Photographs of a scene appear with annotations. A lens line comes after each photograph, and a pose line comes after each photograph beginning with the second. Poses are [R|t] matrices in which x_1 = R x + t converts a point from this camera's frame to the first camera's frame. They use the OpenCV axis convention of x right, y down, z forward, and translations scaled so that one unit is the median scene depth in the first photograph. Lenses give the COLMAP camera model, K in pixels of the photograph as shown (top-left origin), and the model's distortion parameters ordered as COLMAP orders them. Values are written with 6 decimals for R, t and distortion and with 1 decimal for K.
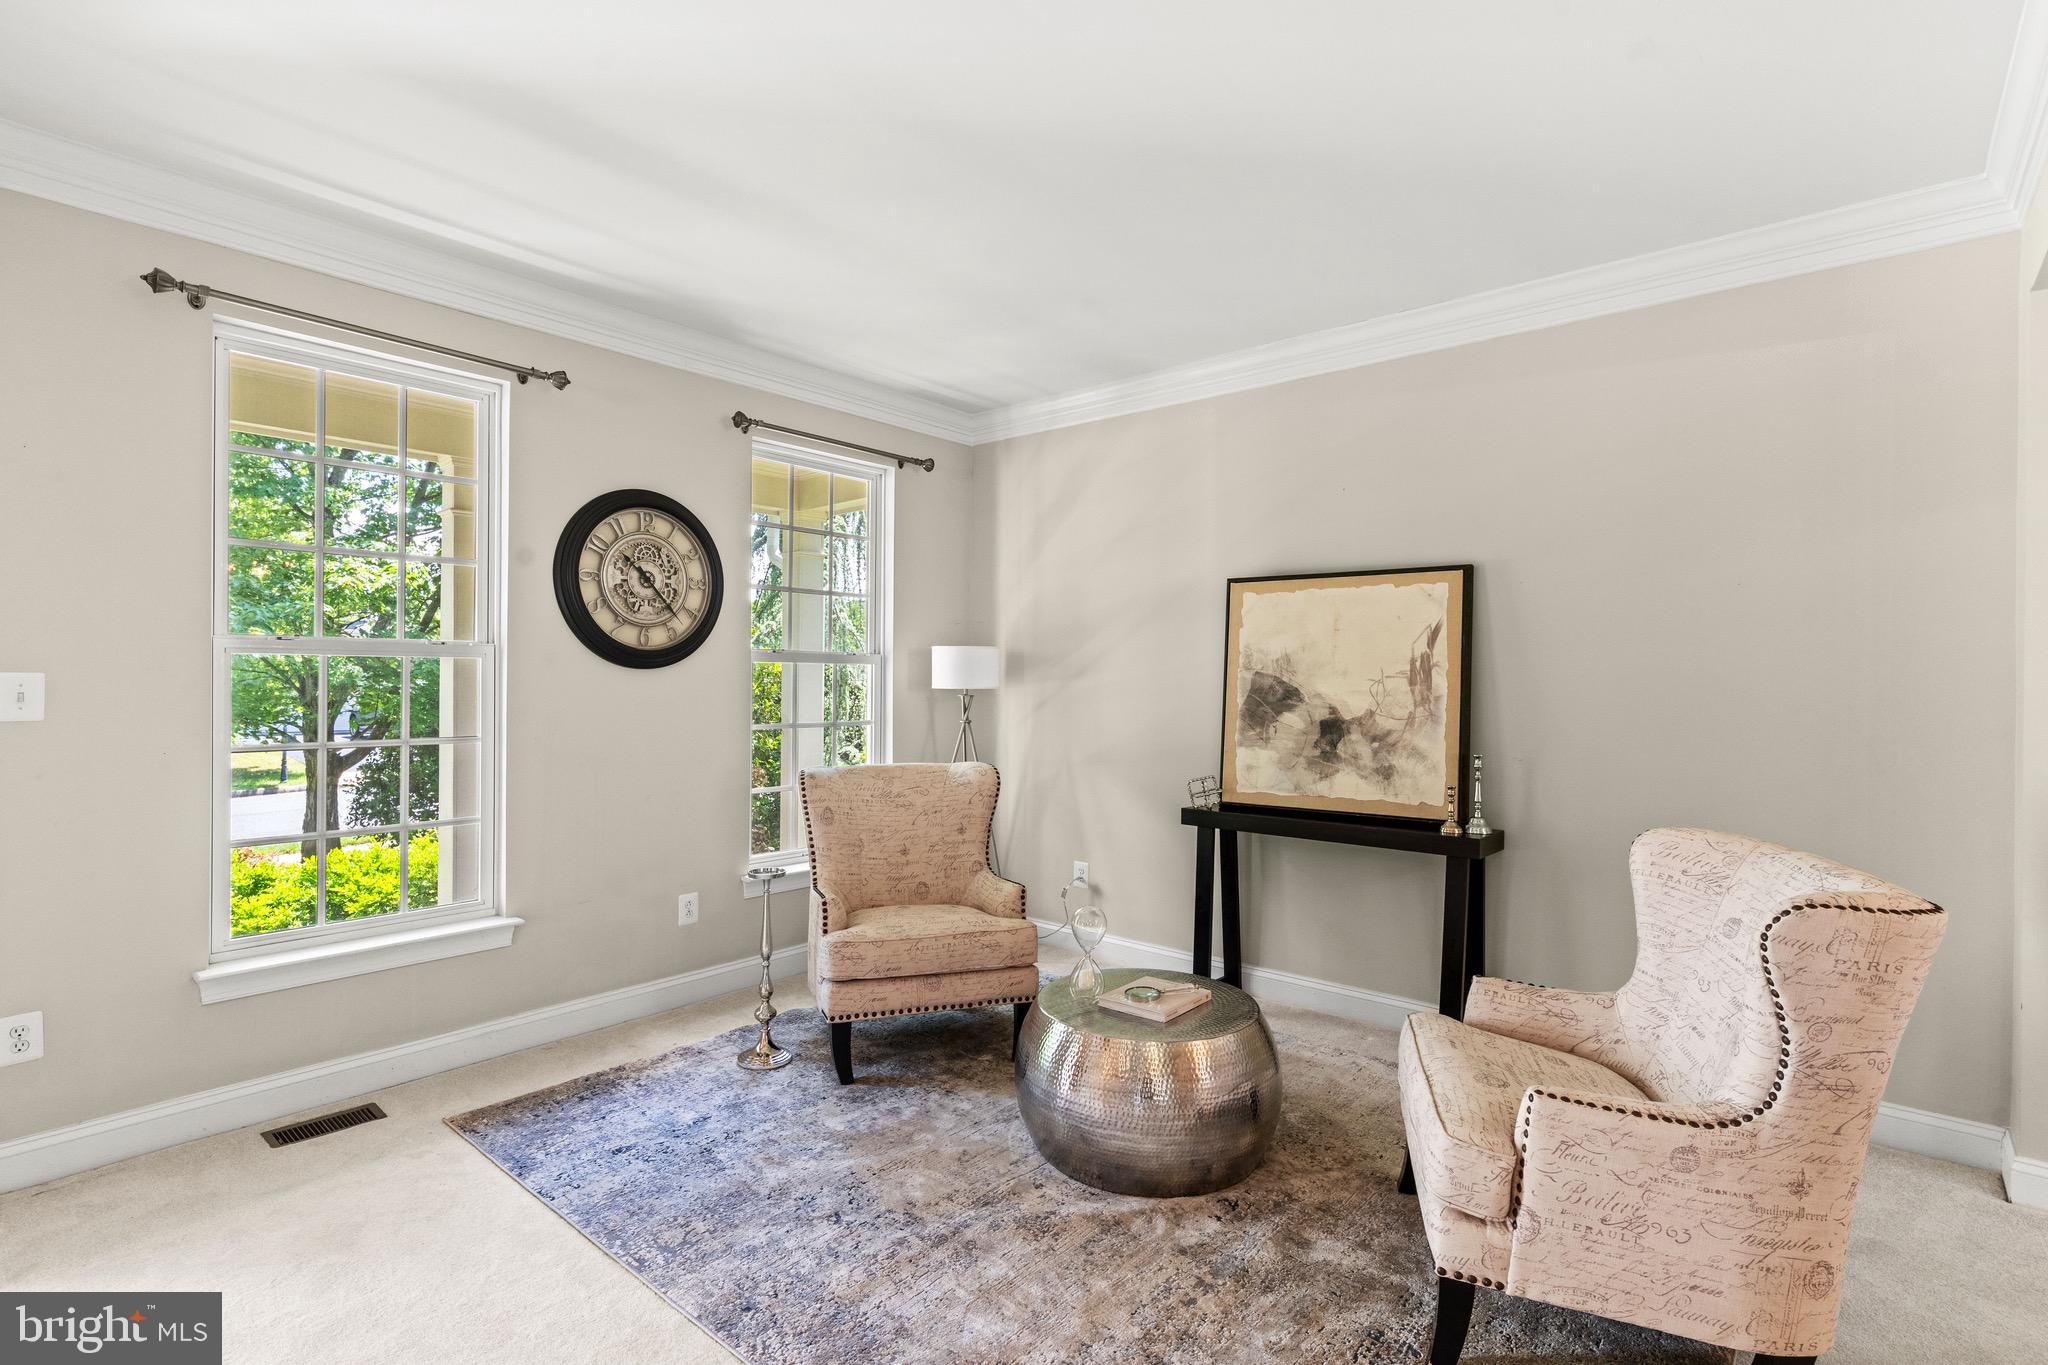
lens RADIAL K [[978.2, 0, 1023.0], [0, 978.2, 684.4], [0, 0, 1]] dist [0.001667, 0.000616]
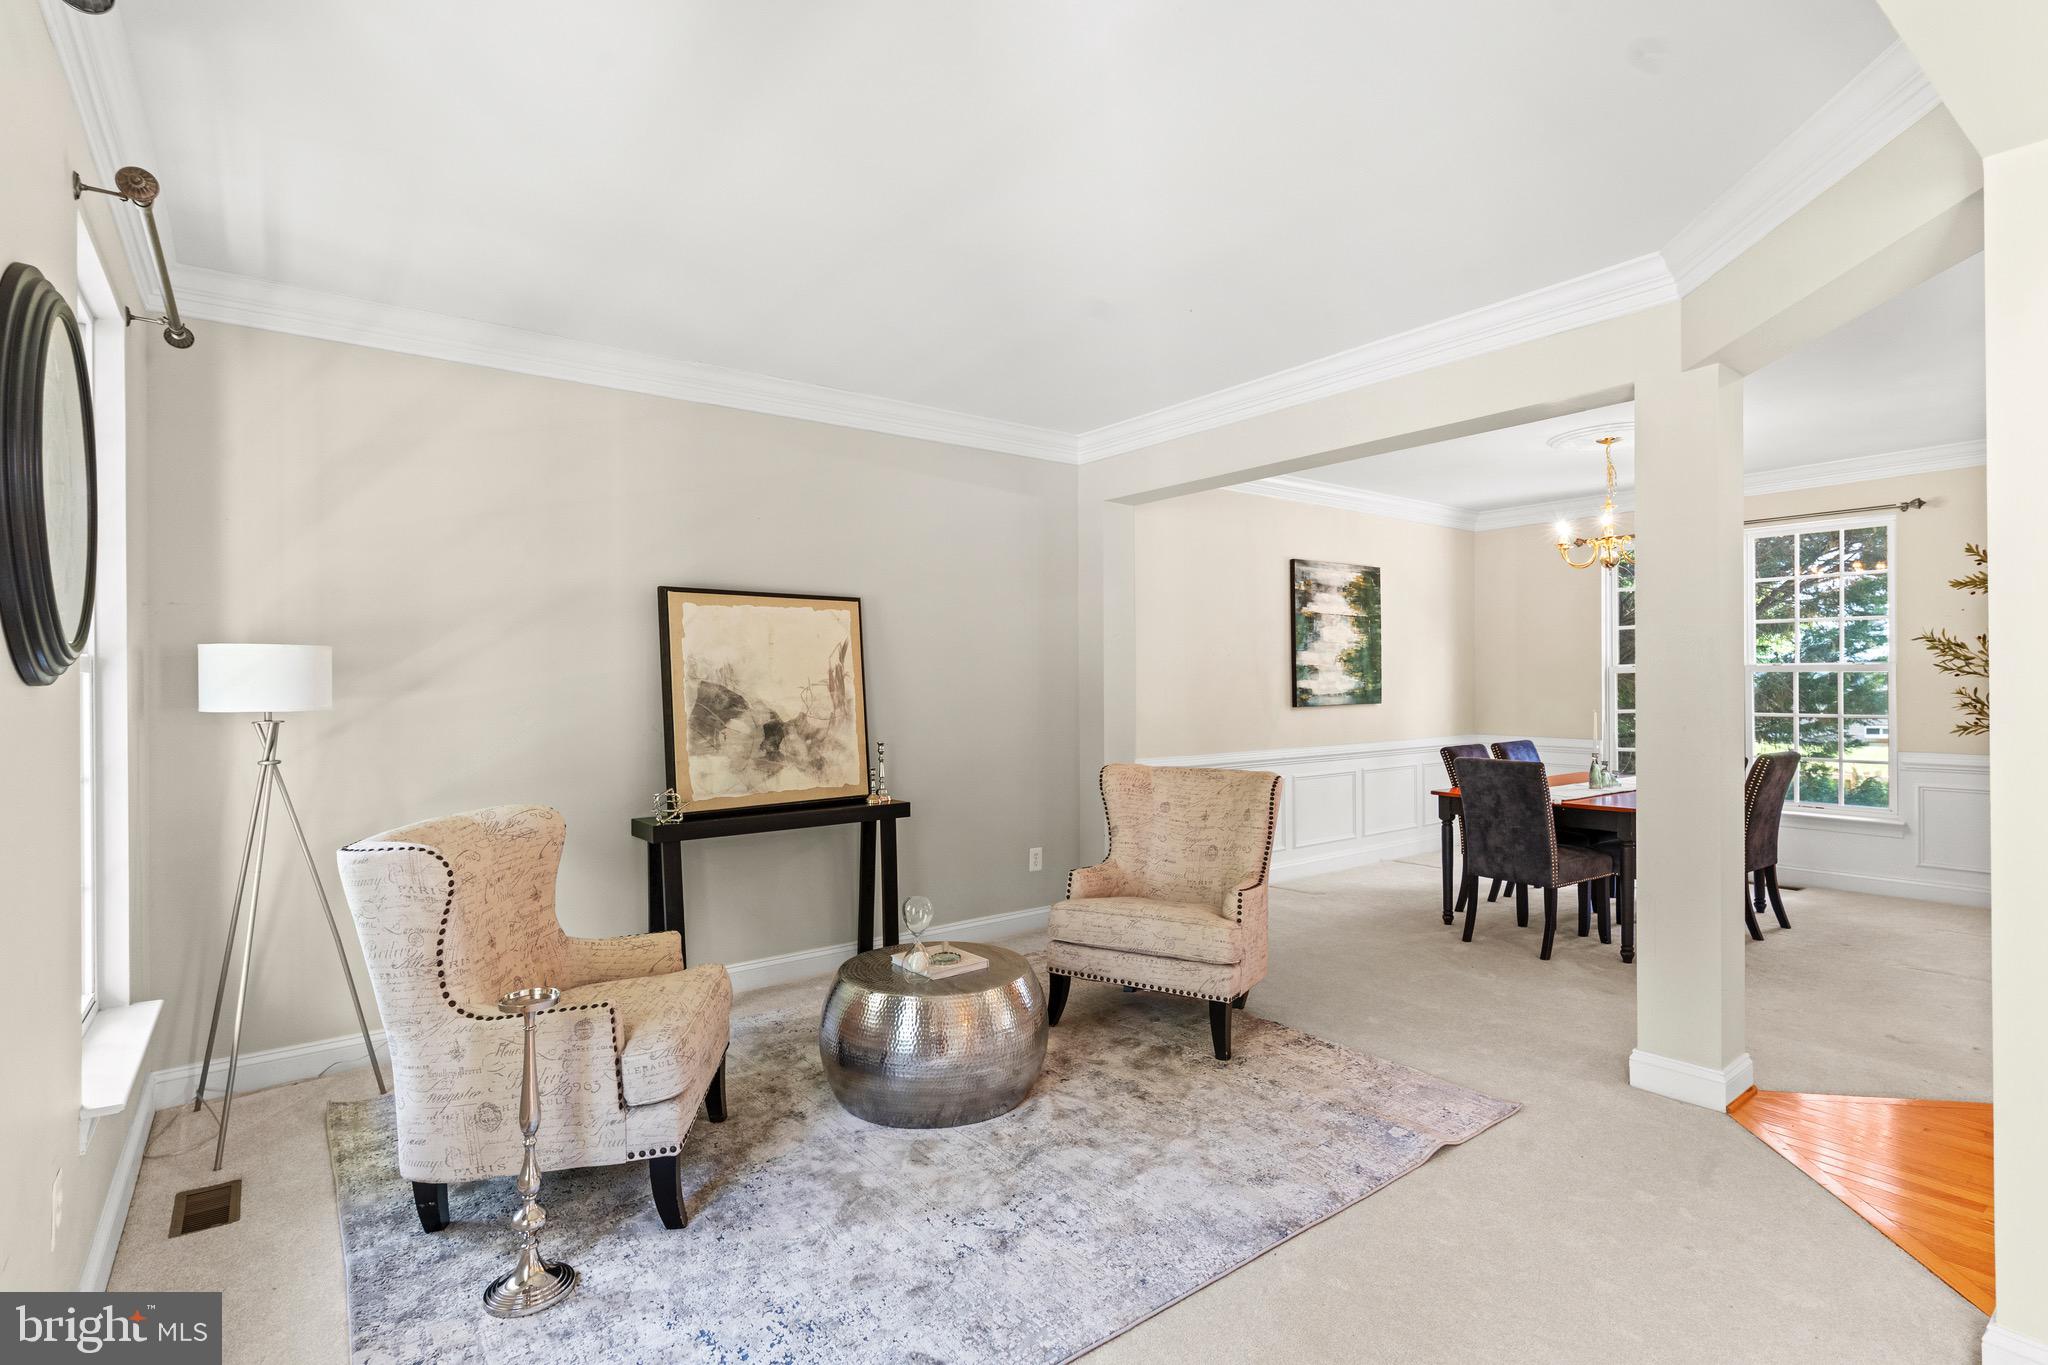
lens RADIAL K [[978.2, 0, 1019.8], [0, 978.2, 678.3], [0, 0, 1]] dist [0.001667, 0.000616]
pose [[0.208933, -0.002574, 0.977927, -0.728651], [0.016305, 0.999867, -0.000851, -0.010193], [-0.977794, 0.016123, 0.208947, 0.485373]]
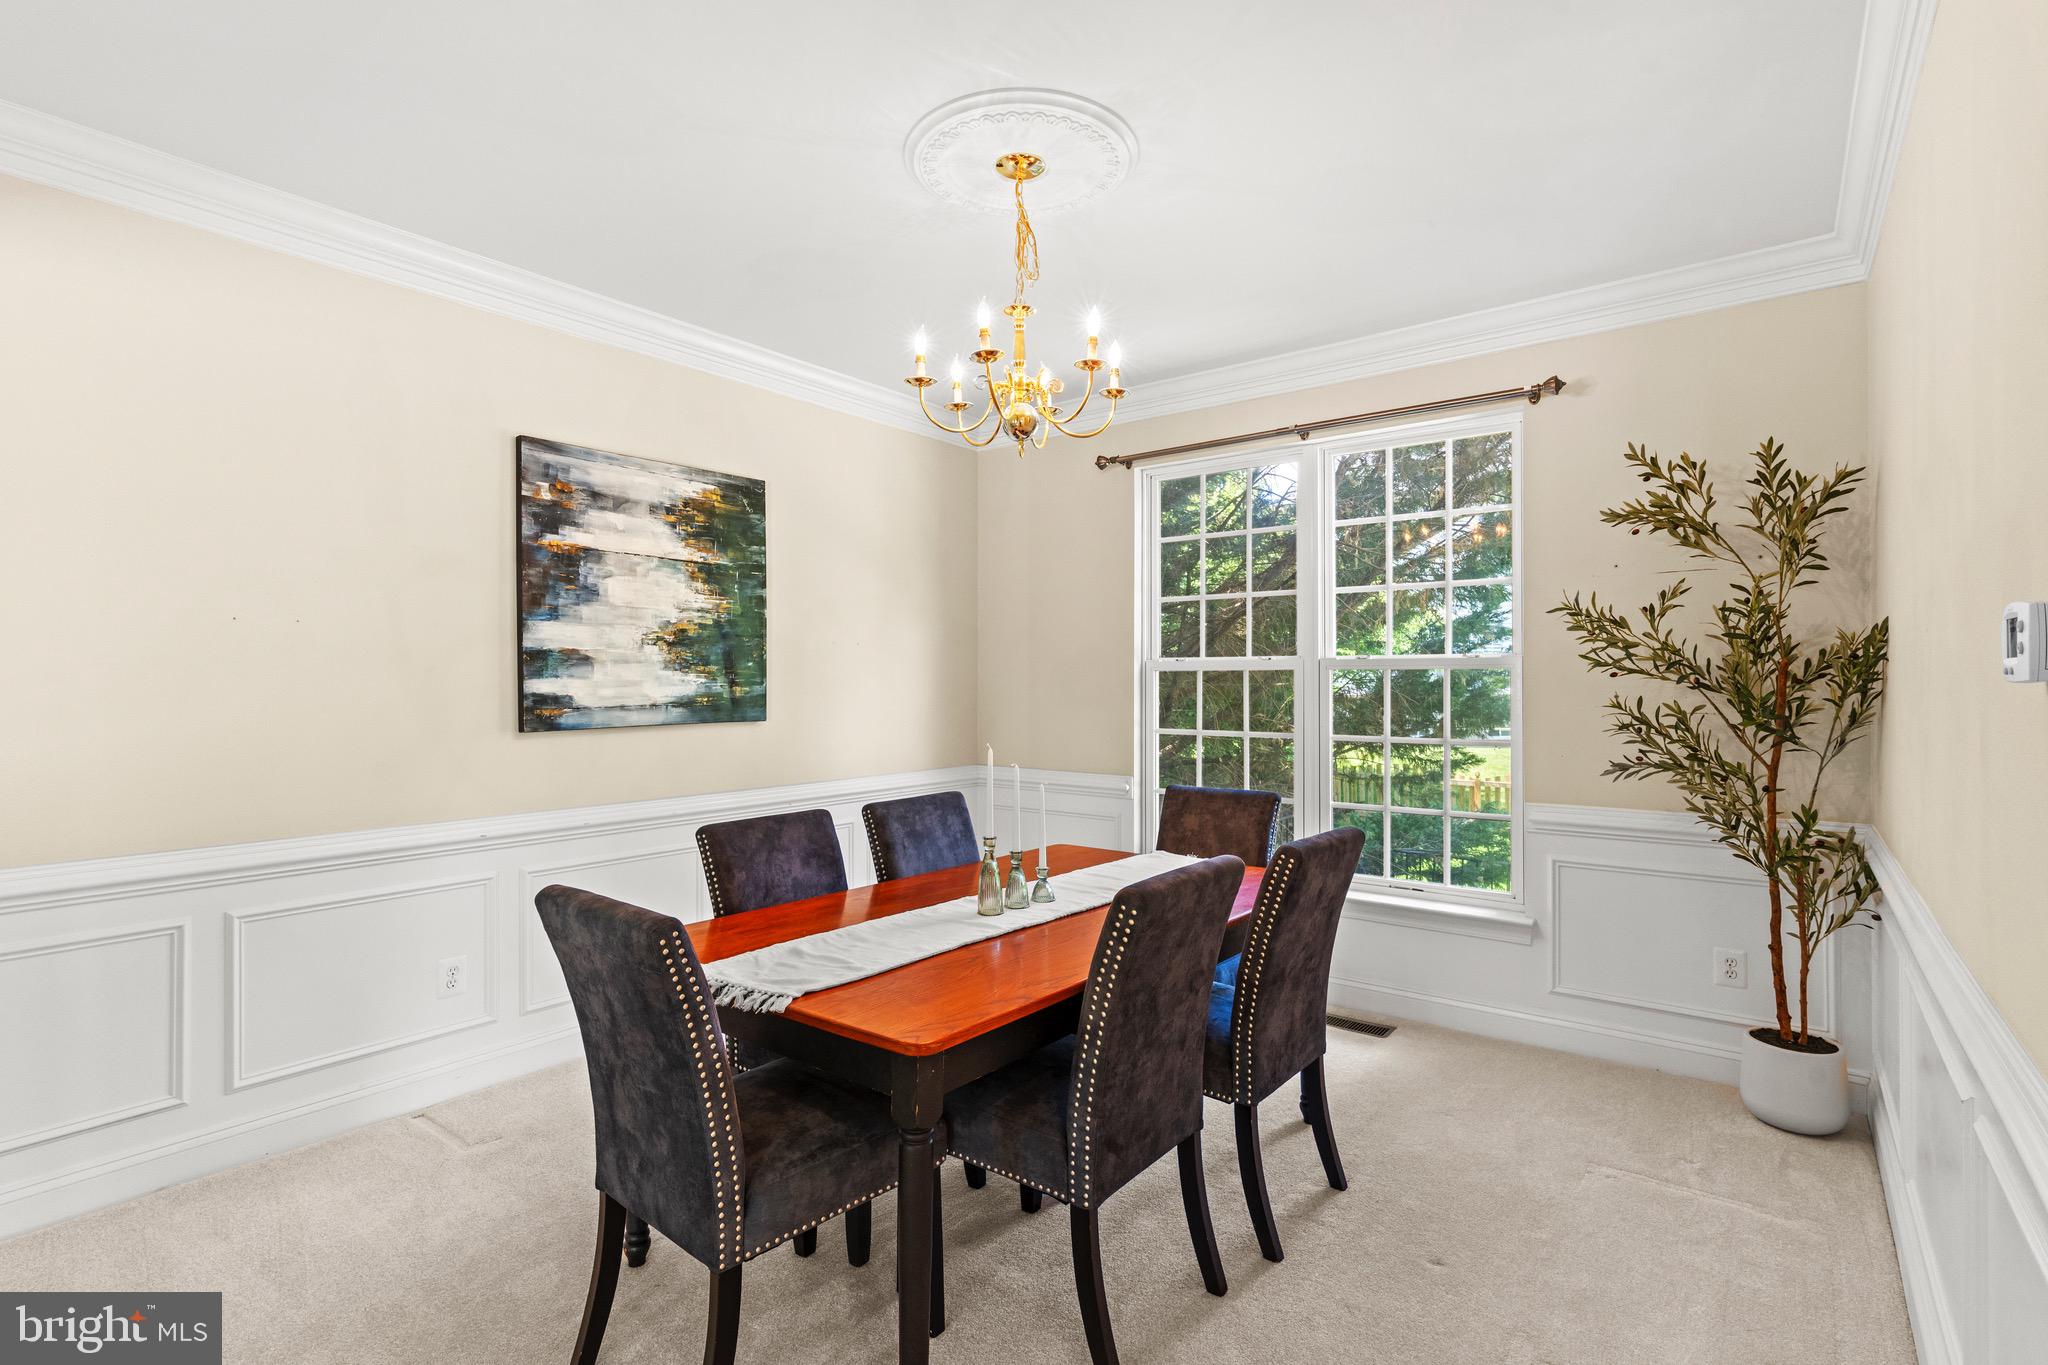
lens RADIAL K [[978.2, 0, 1018.6], [0, 978.2, 676.3], [0, 0, 1]] dist [0.001667, 0.000616]
pose [[-0.052296, -0.000550, 0.998631, 0.188119], [0.010602, 0.999943, 0.001106, 0.001675], [-0.998575, 0.010646, -0.052287, -0.027813]]
